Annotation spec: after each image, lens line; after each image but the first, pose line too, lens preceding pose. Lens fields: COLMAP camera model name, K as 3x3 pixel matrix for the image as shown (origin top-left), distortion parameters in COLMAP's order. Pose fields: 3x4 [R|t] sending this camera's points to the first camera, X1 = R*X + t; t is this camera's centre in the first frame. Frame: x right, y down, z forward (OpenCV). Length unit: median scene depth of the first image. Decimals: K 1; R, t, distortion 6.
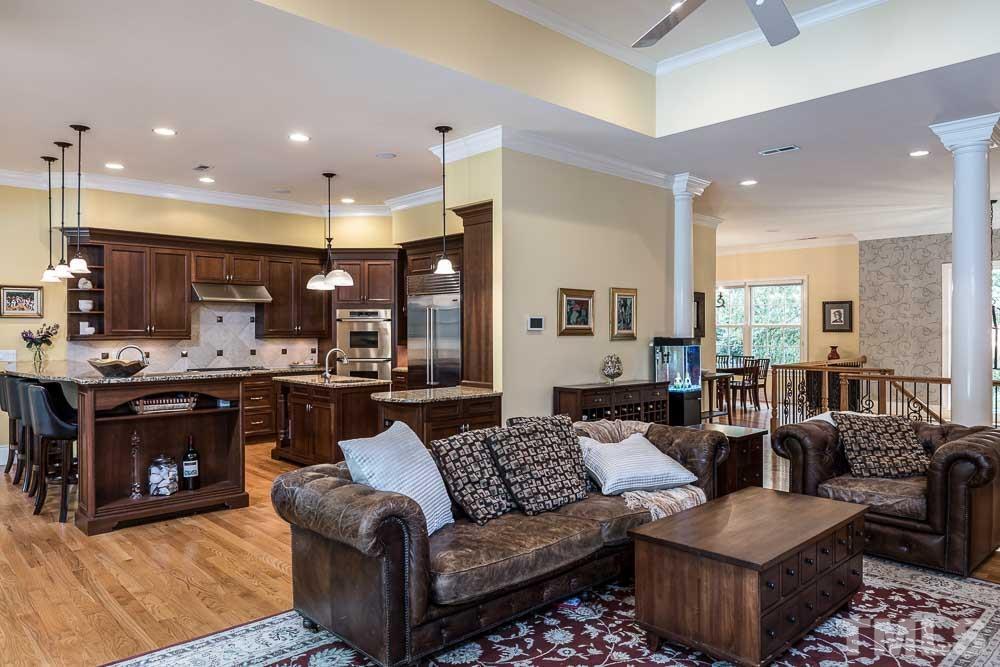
lens RADIAL K [[674.7, 0, 500.4], [0, 674.7, 336.6], [0, 0, 1]] dist [-0.000580, 0.005558]
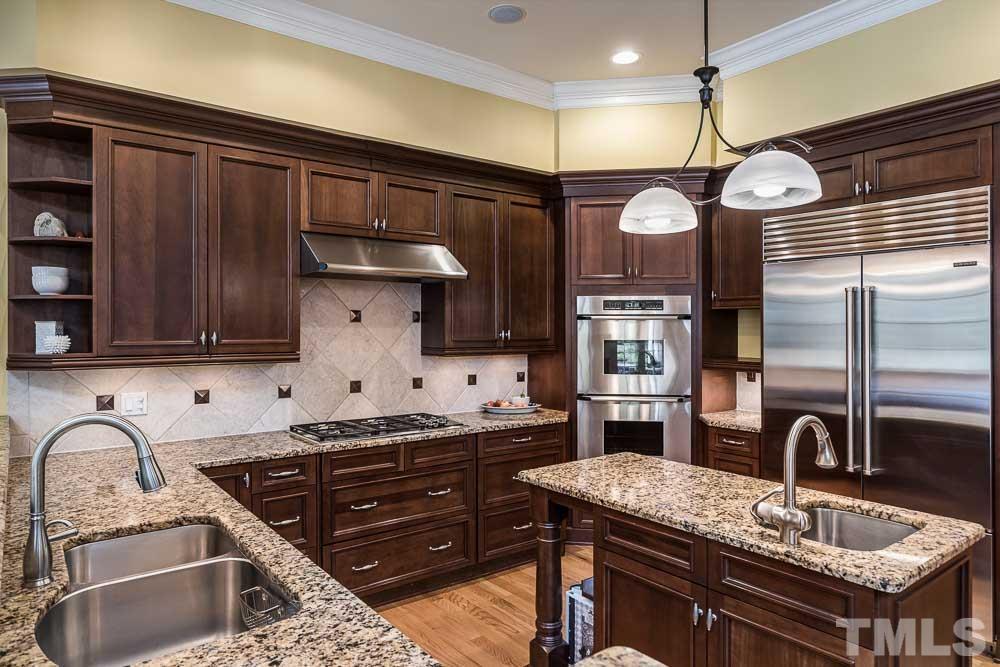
lens RADIAL K [[624.3, 0, 499.3], [0, 624.3, 328.5], [0, 0, 1]] dist [0.003816, 0.000886]
pose [[0.995299, -0.000801, -0.096847, -0.279607], [-0.000315, 0.999934, -0.011511, -0.011992], [0.096850, 0.011488, 0.995233, 0.586459]]
